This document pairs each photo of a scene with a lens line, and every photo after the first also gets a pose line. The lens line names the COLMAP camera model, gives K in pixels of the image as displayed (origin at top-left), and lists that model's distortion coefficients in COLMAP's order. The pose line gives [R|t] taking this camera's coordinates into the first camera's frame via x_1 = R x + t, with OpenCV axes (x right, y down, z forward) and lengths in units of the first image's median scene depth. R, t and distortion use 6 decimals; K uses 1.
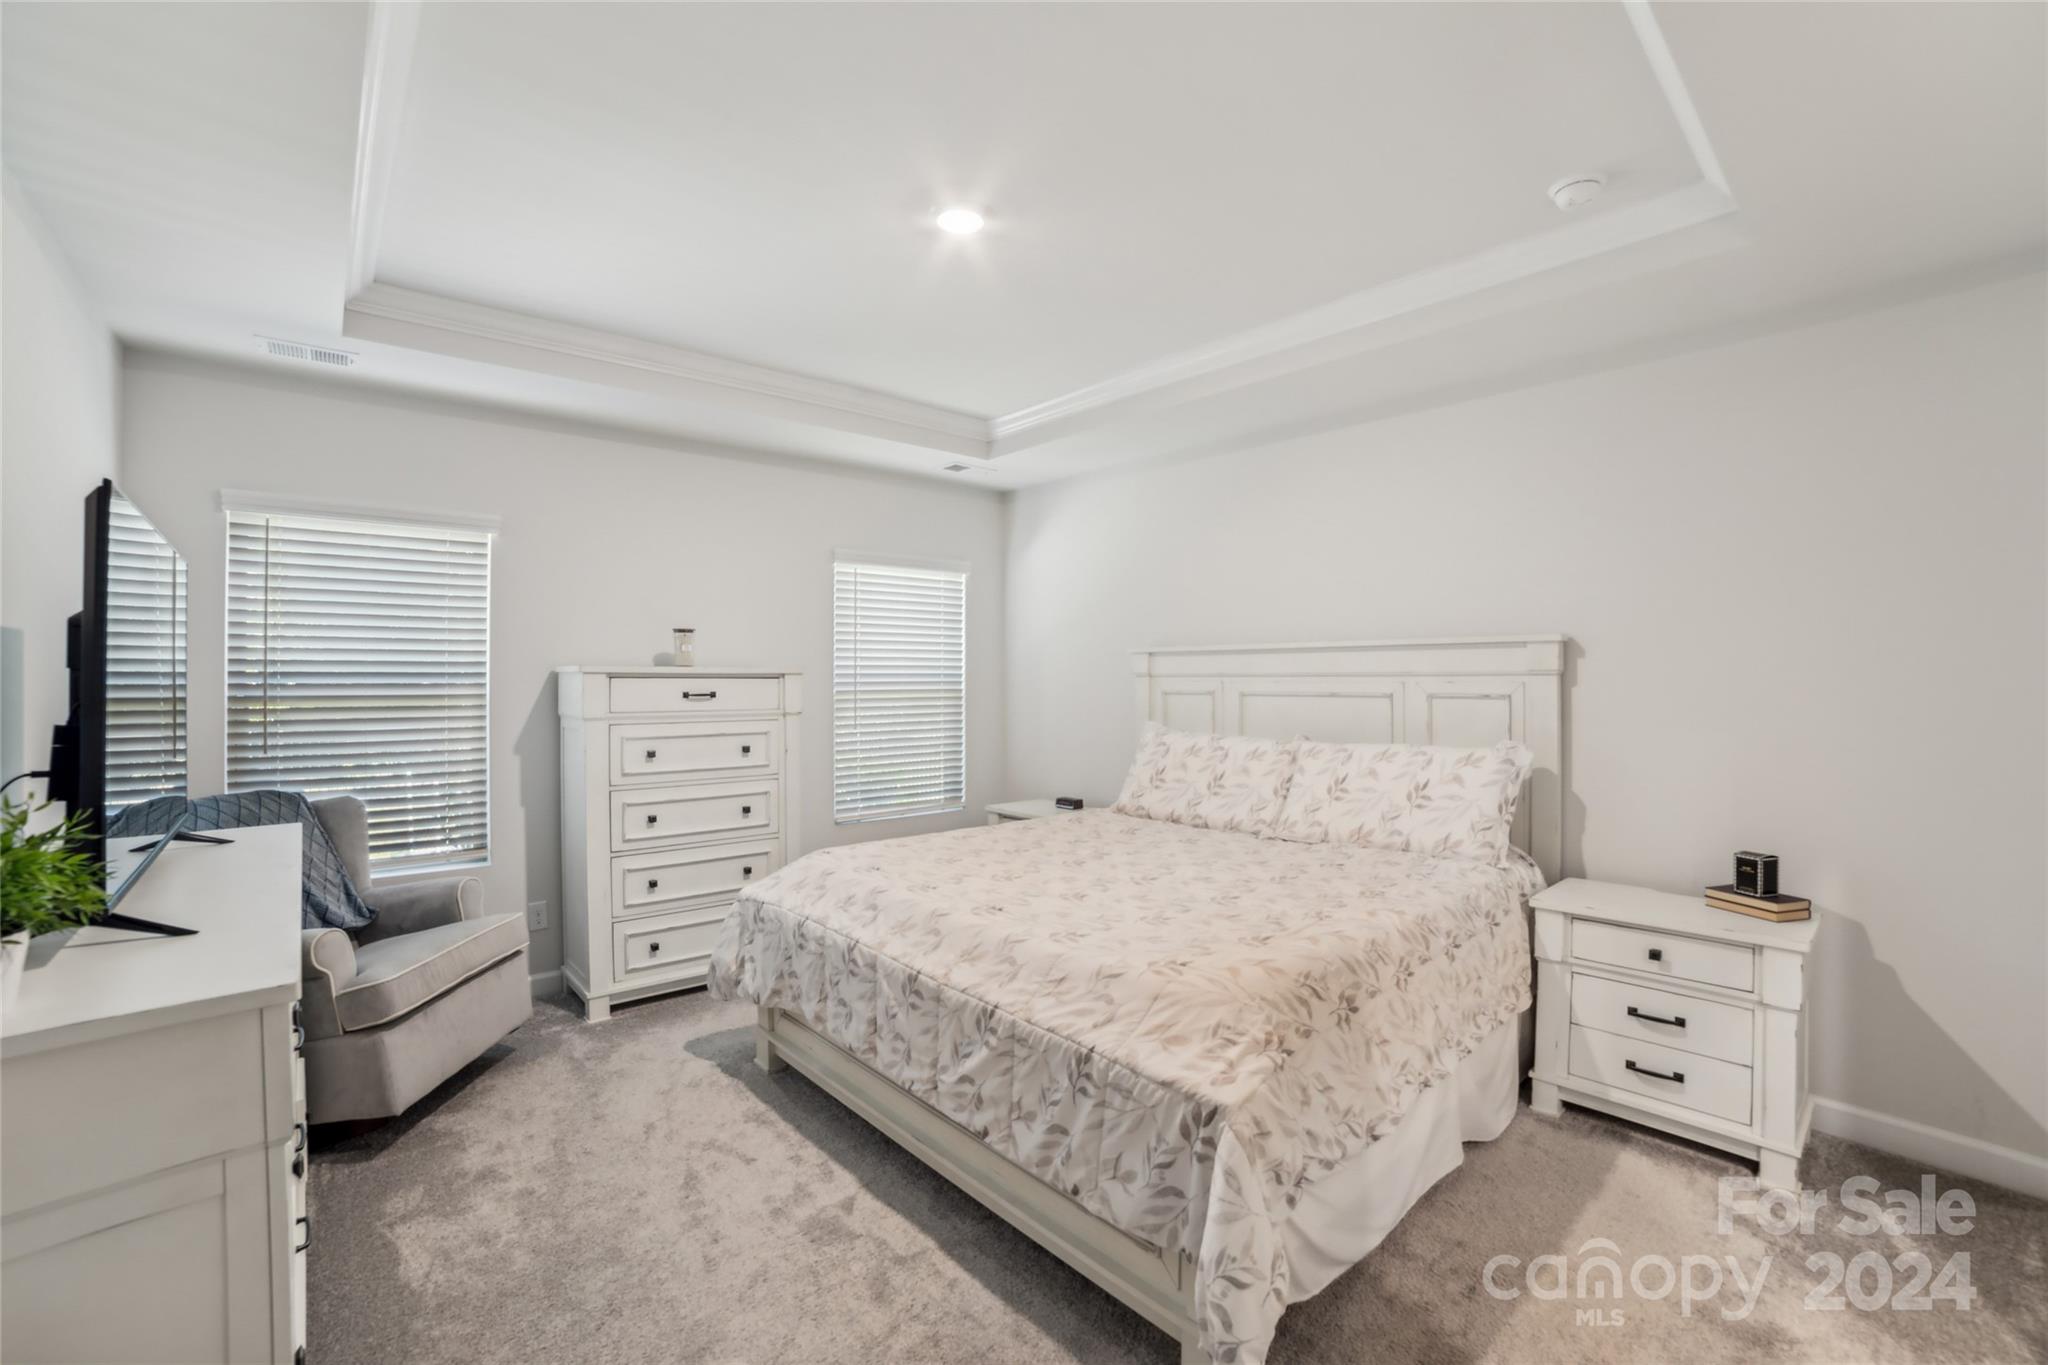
lens RADIAL K [[839.7, 0, 1021.8], [0, 839.7, 668.4], [0, 0, 1]] dist [-0.092101, 0.032098]
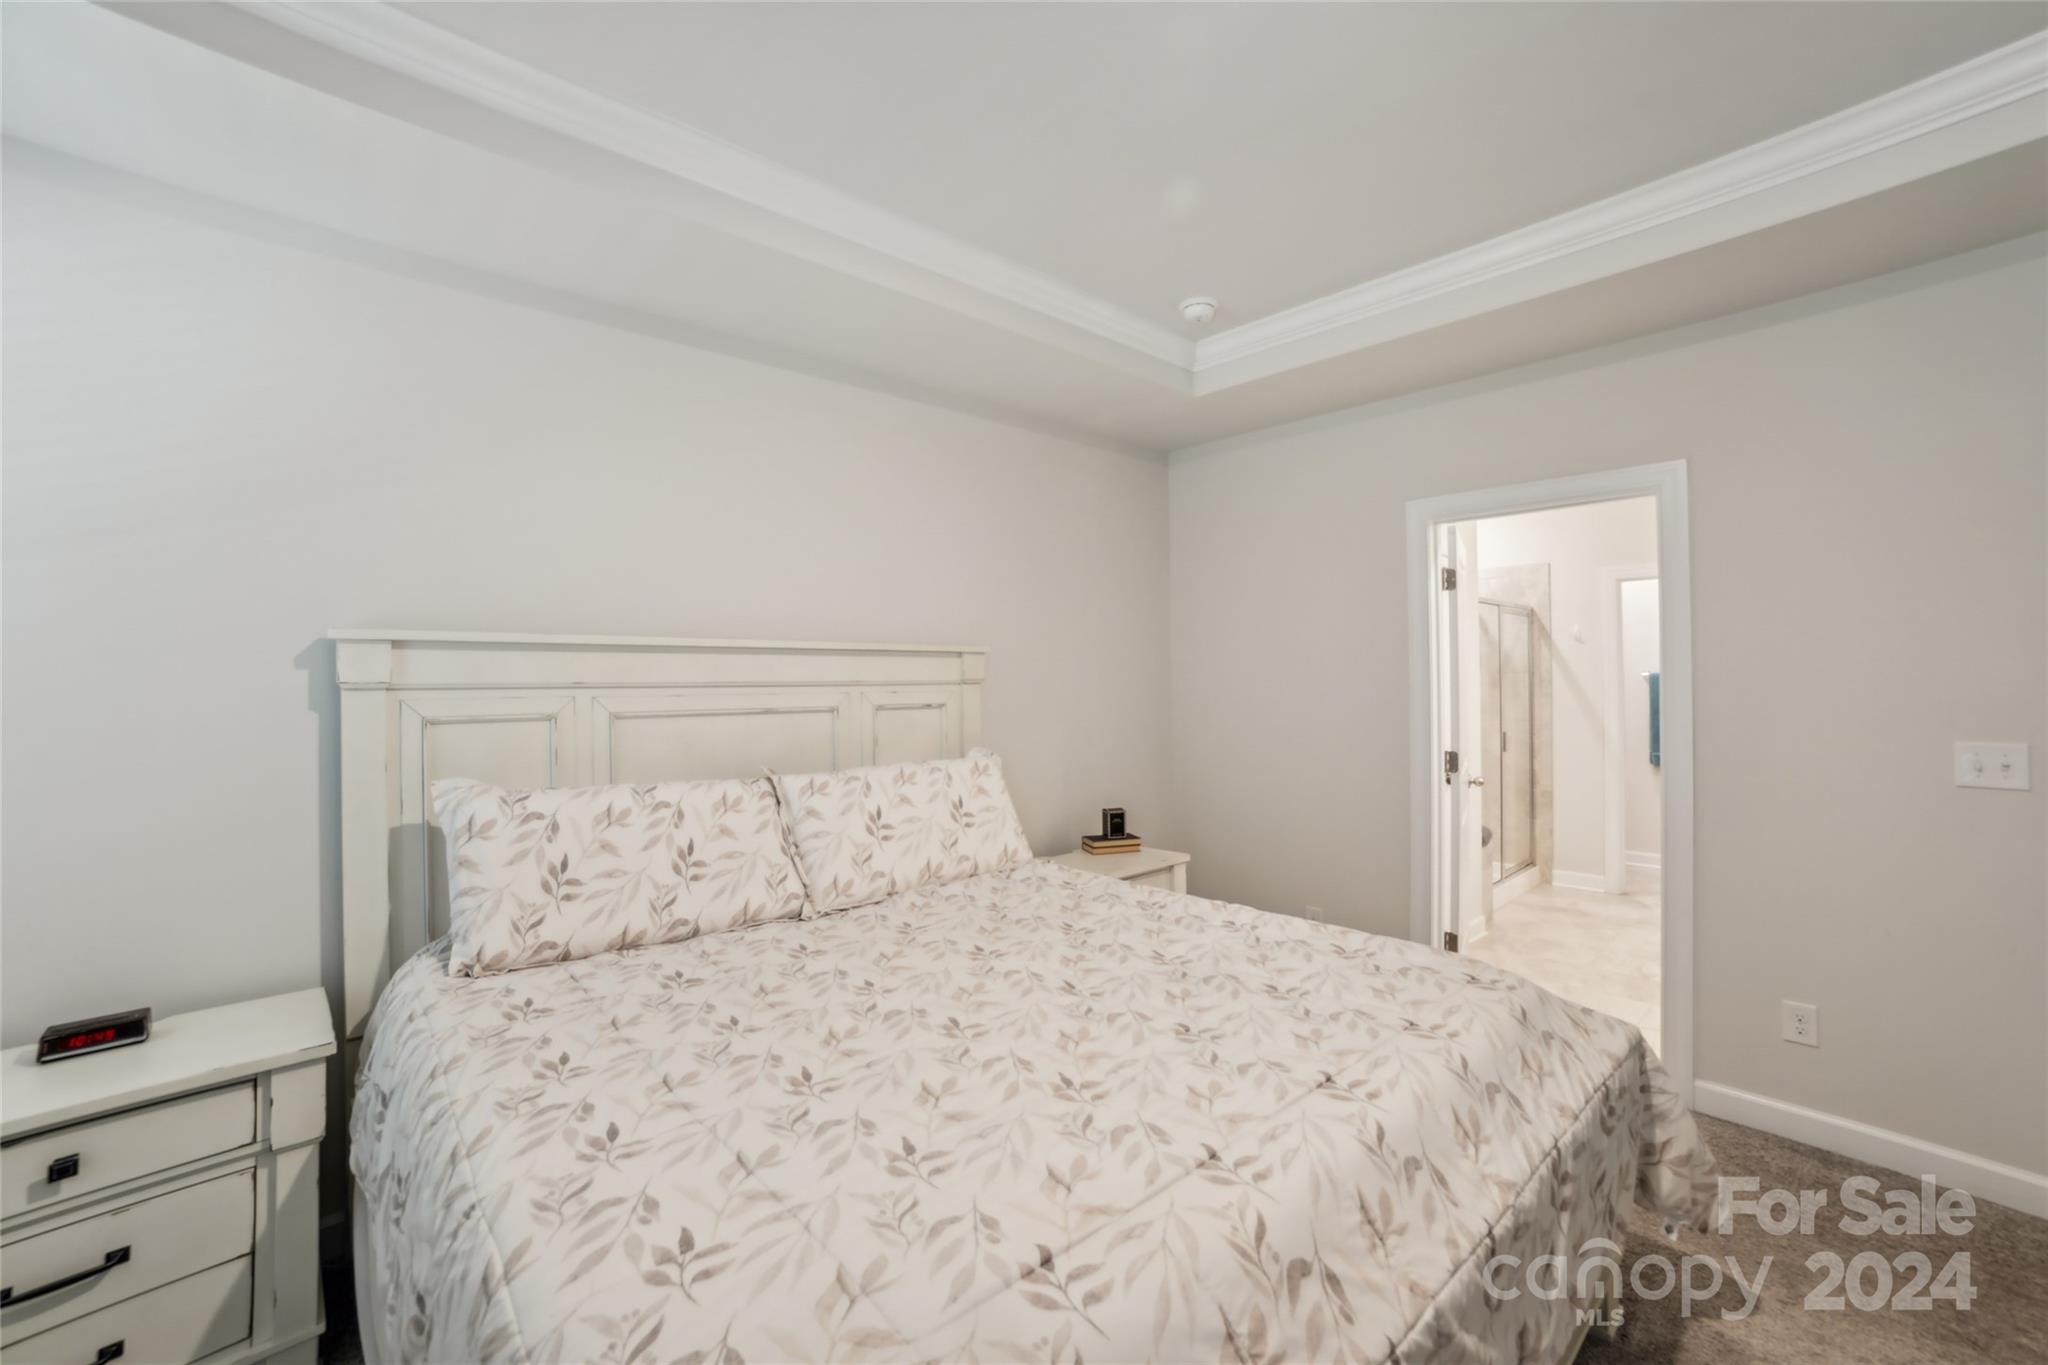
lens RADIAL K [[839.7, 0, 1021.8], [0, 839.7, 668.4], [0, 0, 1]] dist [-0.092101, 0.032098]
pose [[0.005391, 0.017596, 0.999831, -0.410115], [-0.002245, 0.999843, -0.017584, 0.006113], [-0.999983, -0.002150, 0.005430, 0.822422]]
